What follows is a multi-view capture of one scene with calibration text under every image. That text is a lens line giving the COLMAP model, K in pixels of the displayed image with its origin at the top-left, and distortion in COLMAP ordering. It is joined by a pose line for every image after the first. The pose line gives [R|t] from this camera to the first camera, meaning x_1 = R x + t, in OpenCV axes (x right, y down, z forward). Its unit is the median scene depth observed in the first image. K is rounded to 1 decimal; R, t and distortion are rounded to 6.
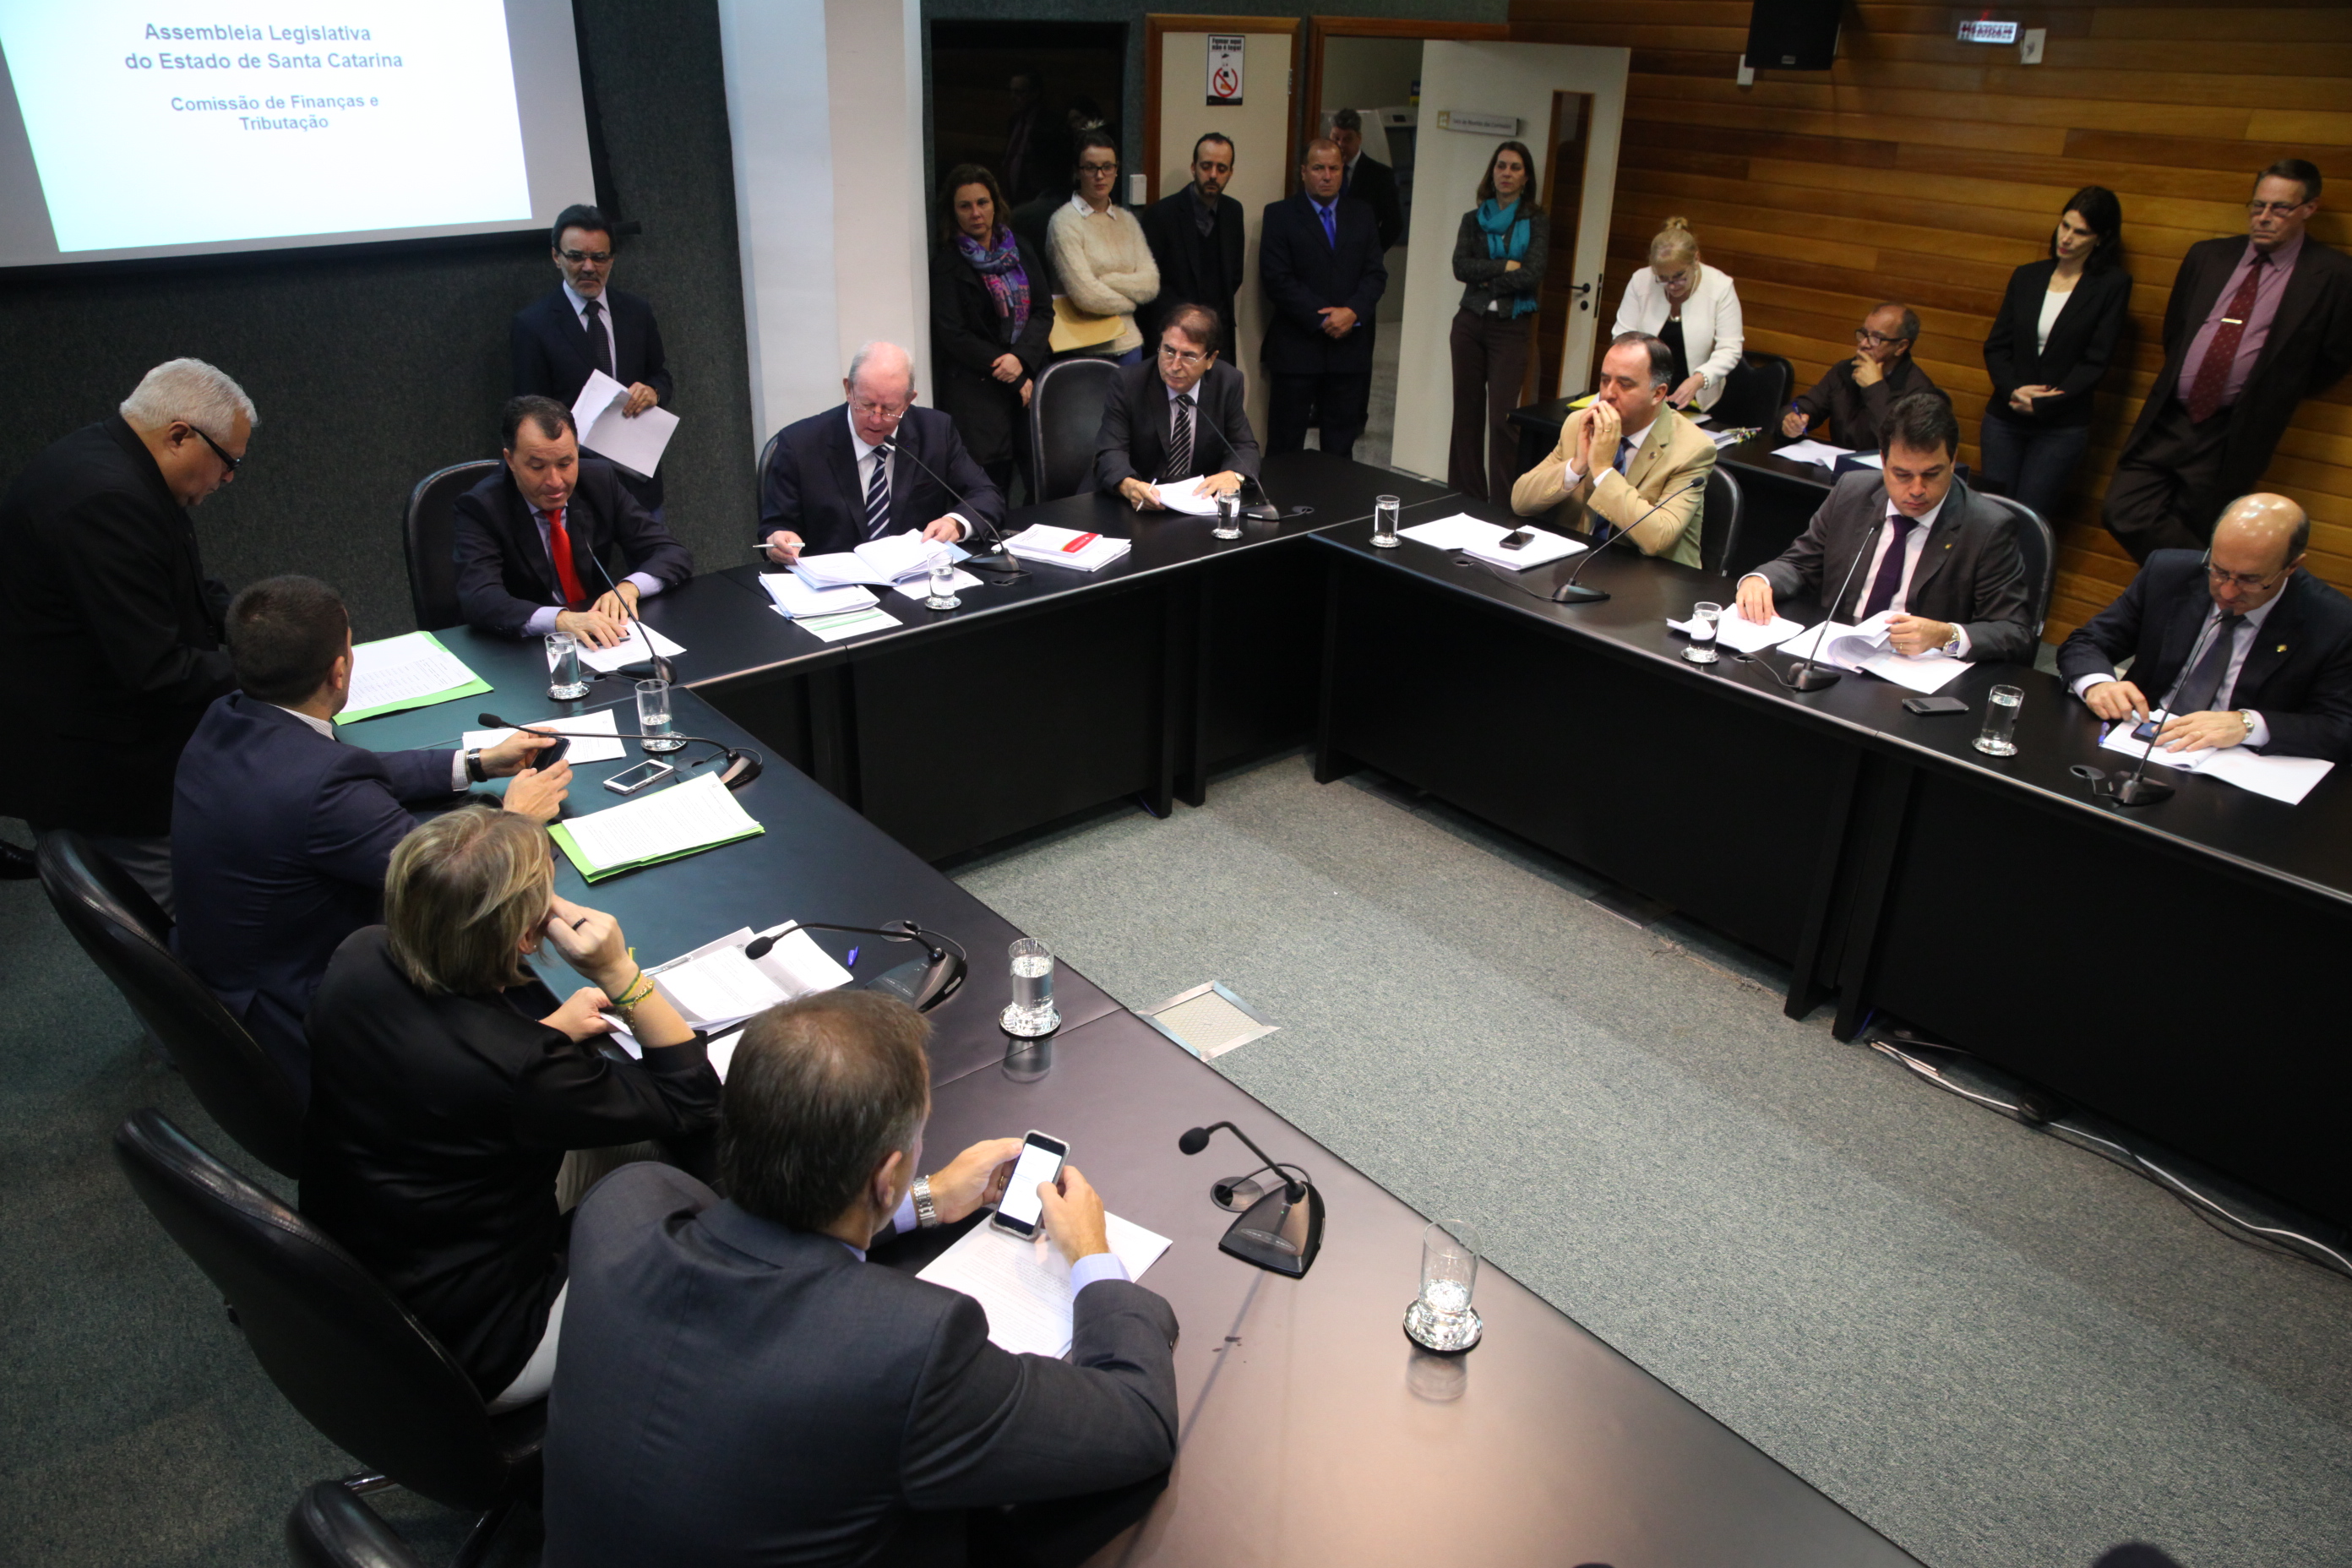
lens RADIAL K [[1605.9, 0, 1176.0], [0, 1605.9, 784.0], [0, 0, 1]] dist [-0.104482, 0.078745]
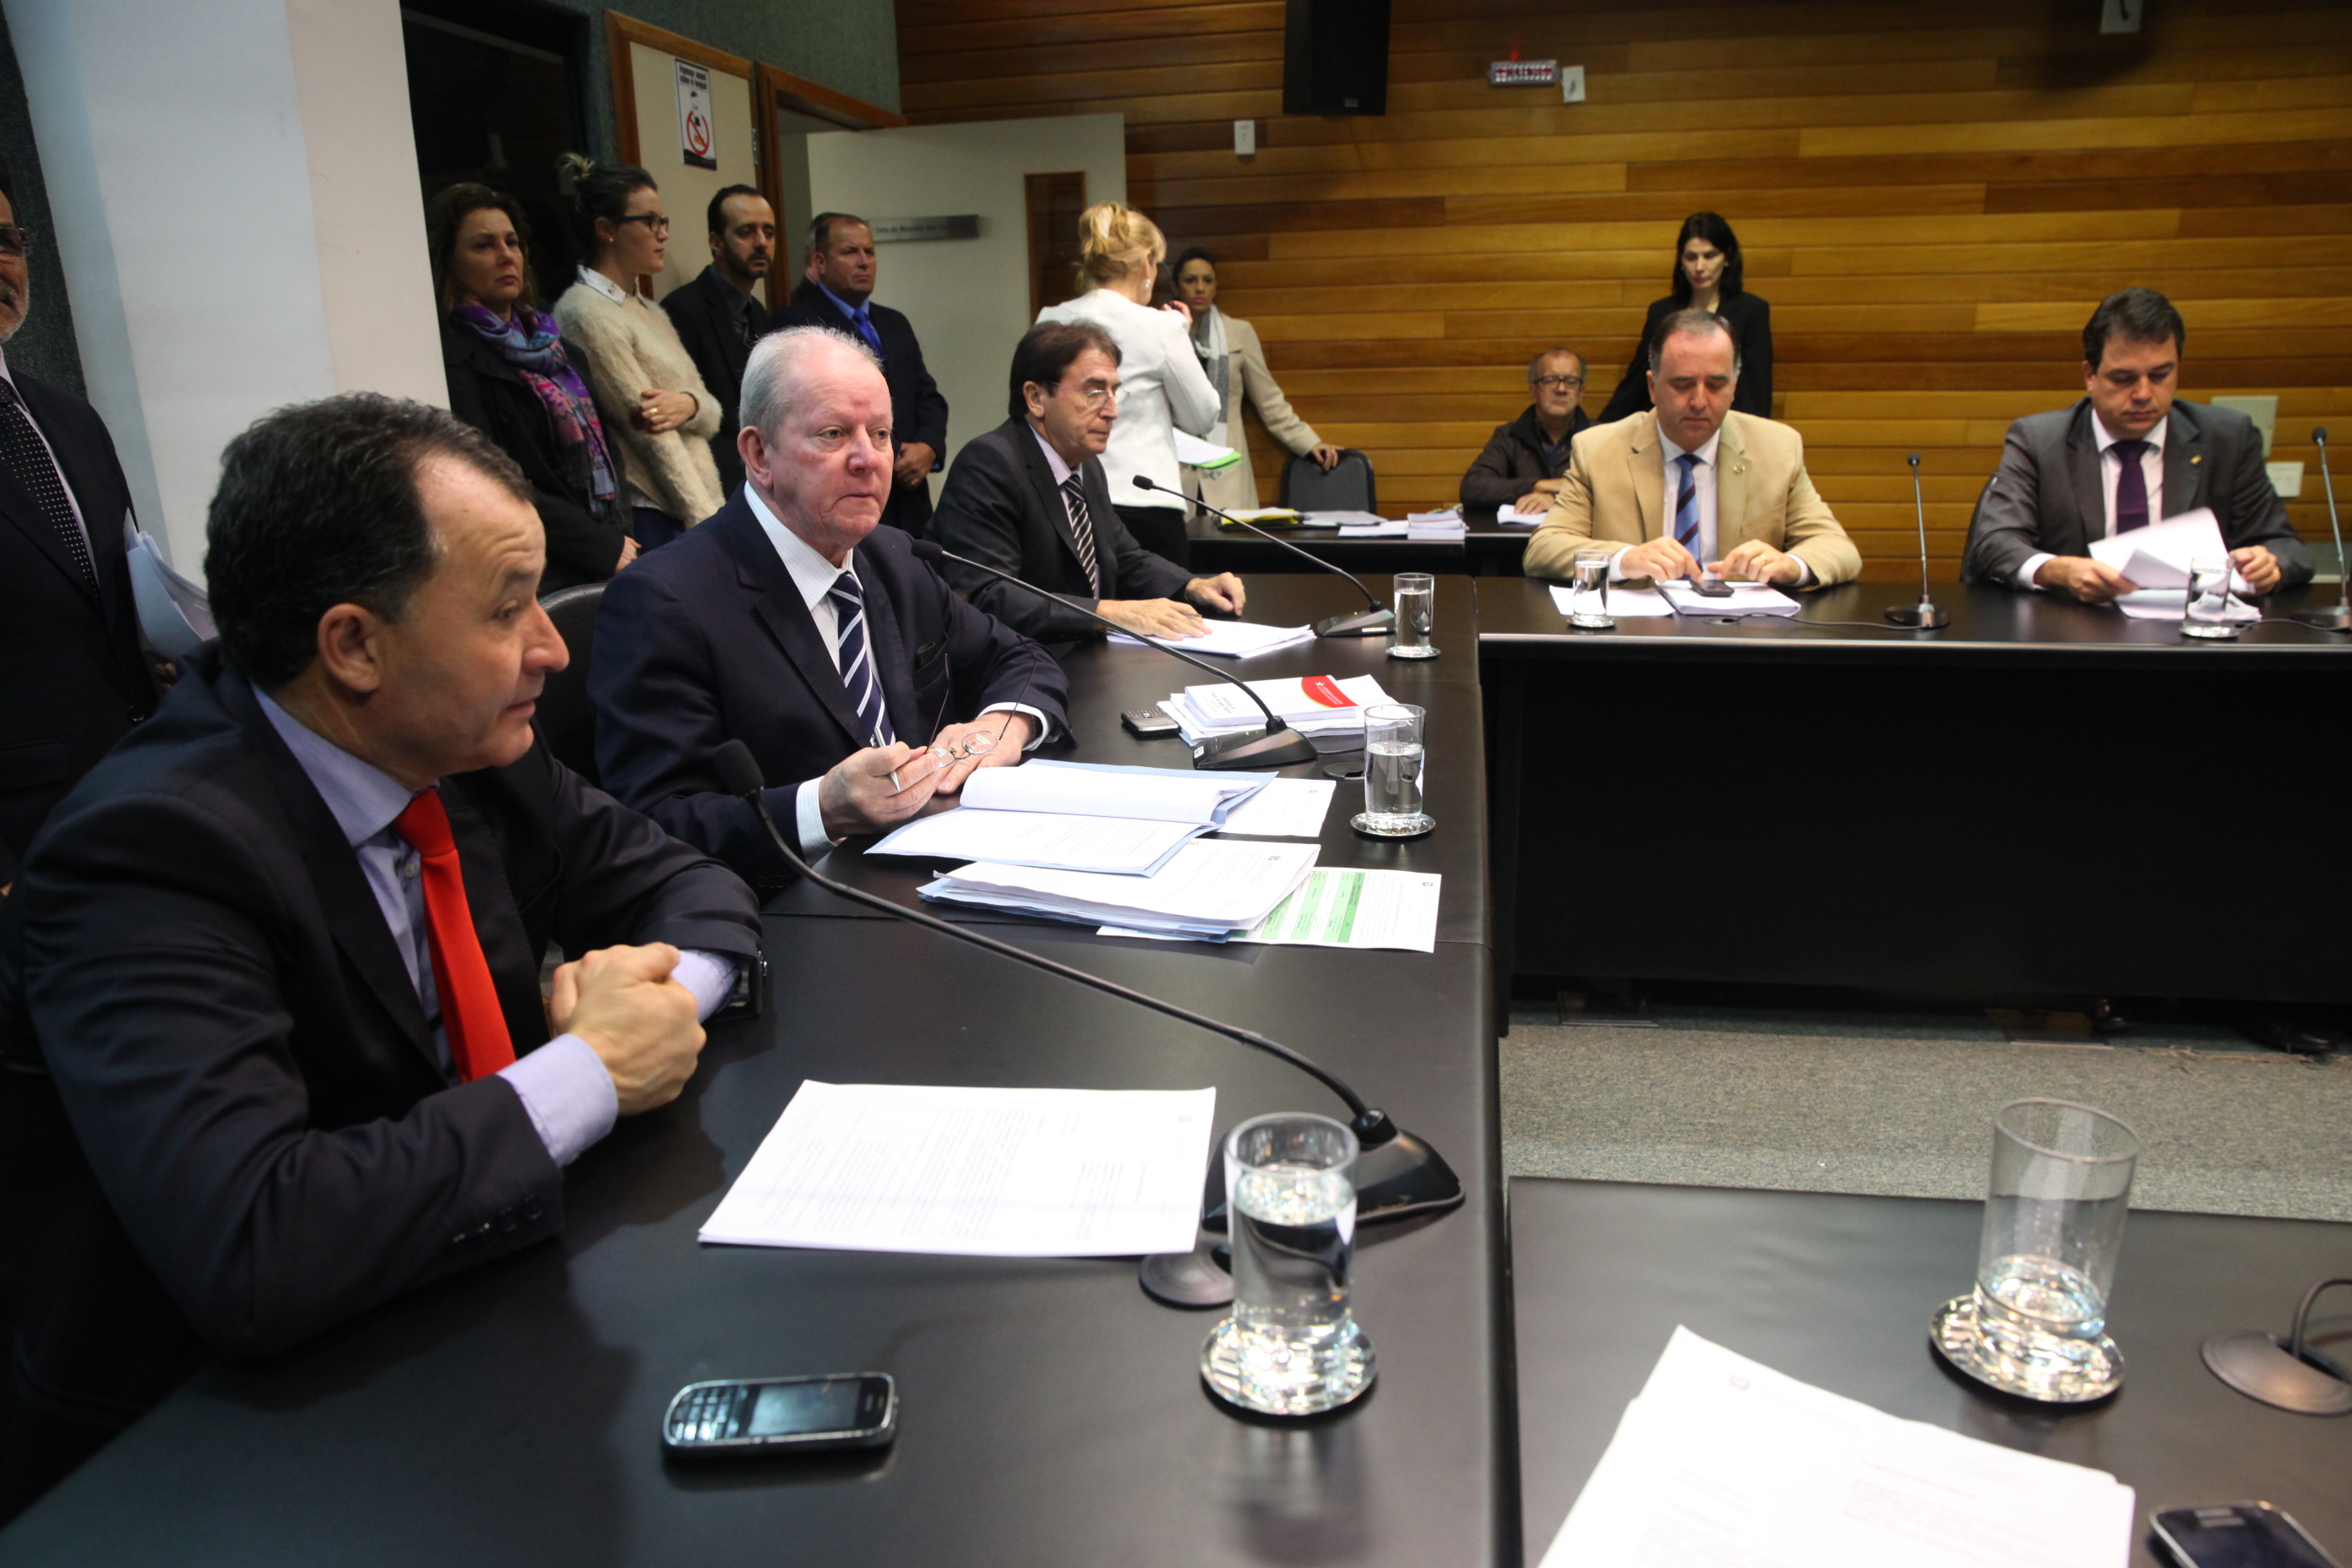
lens RADIAL K [[1605.9, 0, 1176.0], [0, 1605.9, 784.0], [0, 0, 1]] dist [-0.104482, 0.078745]
pose [[0.771667, -0.208324, 0.600942, -0.389209], [0.318263, 0.944514, -0.081252, -0.080851], [-0.550671, 0.253957, 0.795152, 0.586926]]
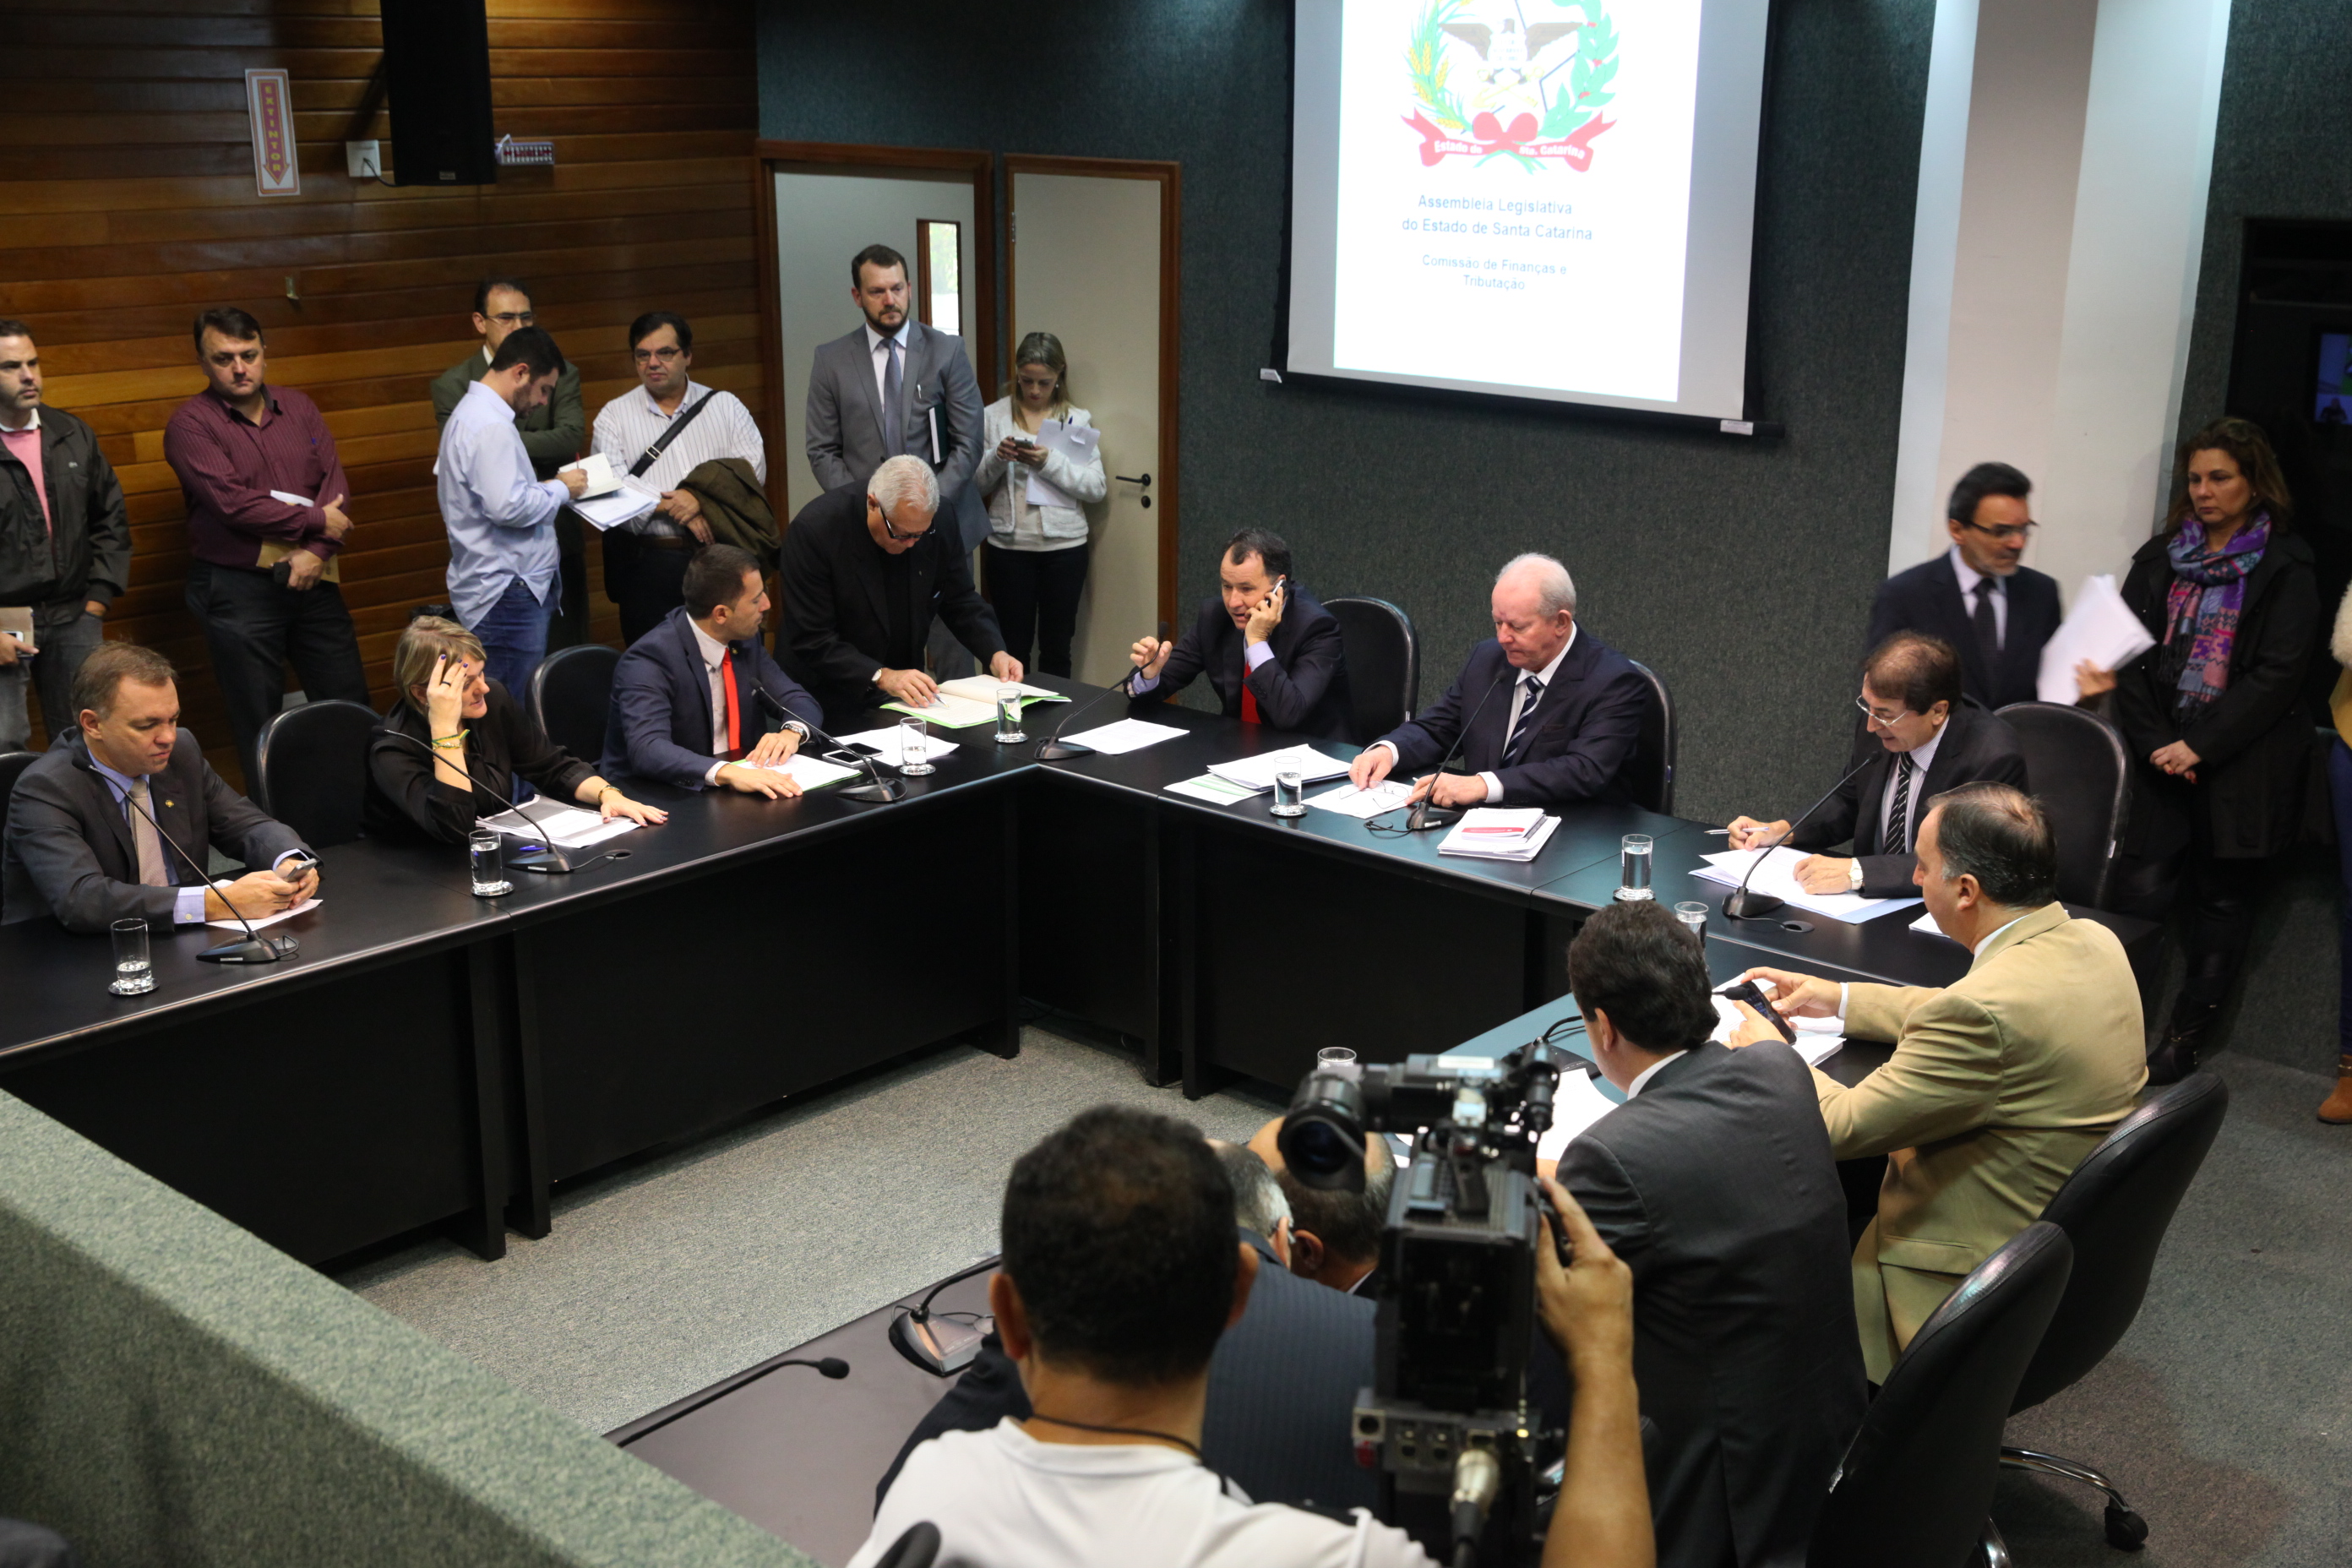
lens RADIAL K [[2577.3, 0, 1176.0], [0, 2577.3, 784.0], [0, 0, 1]] dist [-0.015376, 0.180552]
pose [[0.132141, 0.251304, -0.958846, 1.141039], [-0.431653, 0.885380, 0.172562, -0.316169], [0.892308, 0.391086, 0.225471, 0.513061]]
